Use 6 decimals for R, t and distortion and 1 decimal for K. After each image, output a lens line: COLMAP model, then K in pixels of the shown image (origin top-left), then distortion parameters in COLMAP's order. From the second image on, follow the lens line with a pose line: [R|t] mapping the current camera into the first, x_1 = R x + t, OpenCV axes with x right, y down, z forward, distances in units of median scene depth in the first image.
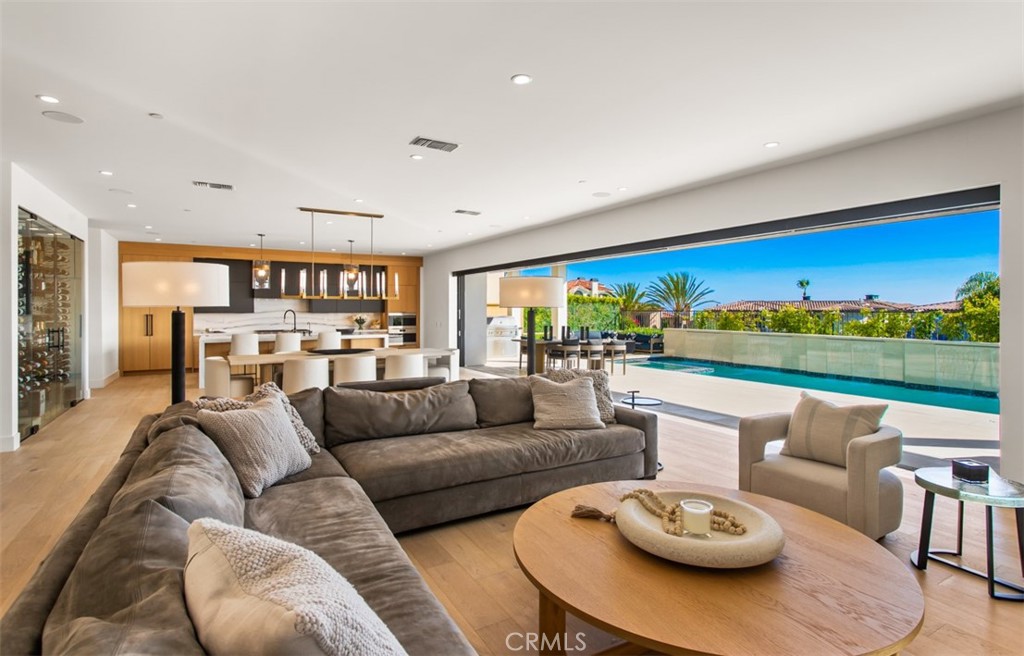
lens RADIAL K [[516.6, 0, 434.9], [0, 516.6, 313.0], [0, 0, 1]] dist [0.000226, -0.002263]
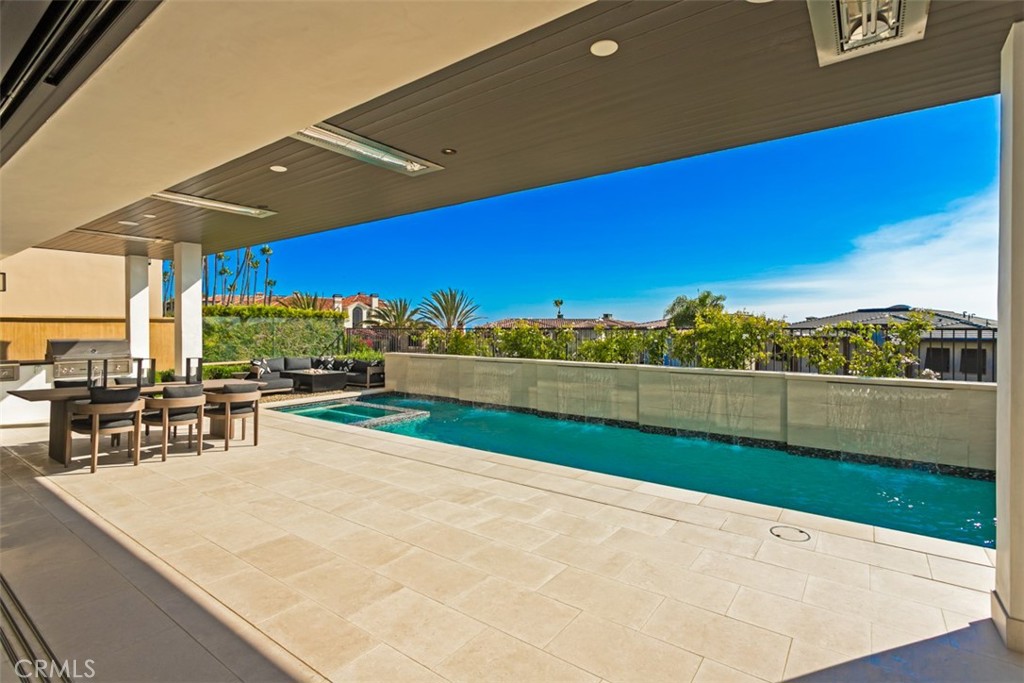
lens RADIAL K [[567.6, 0, 512.9], [0, 567.6, 335.3], [0, 0, 1]] dist [0.001660, 0.000056]
pose [[0.859621, -0.008229, 0.510866, 0.238222], [0.004757, 0.999956, 0.008104, -0.000547], [-0.510910, -0.004536, 0.859622, 0.275503]]
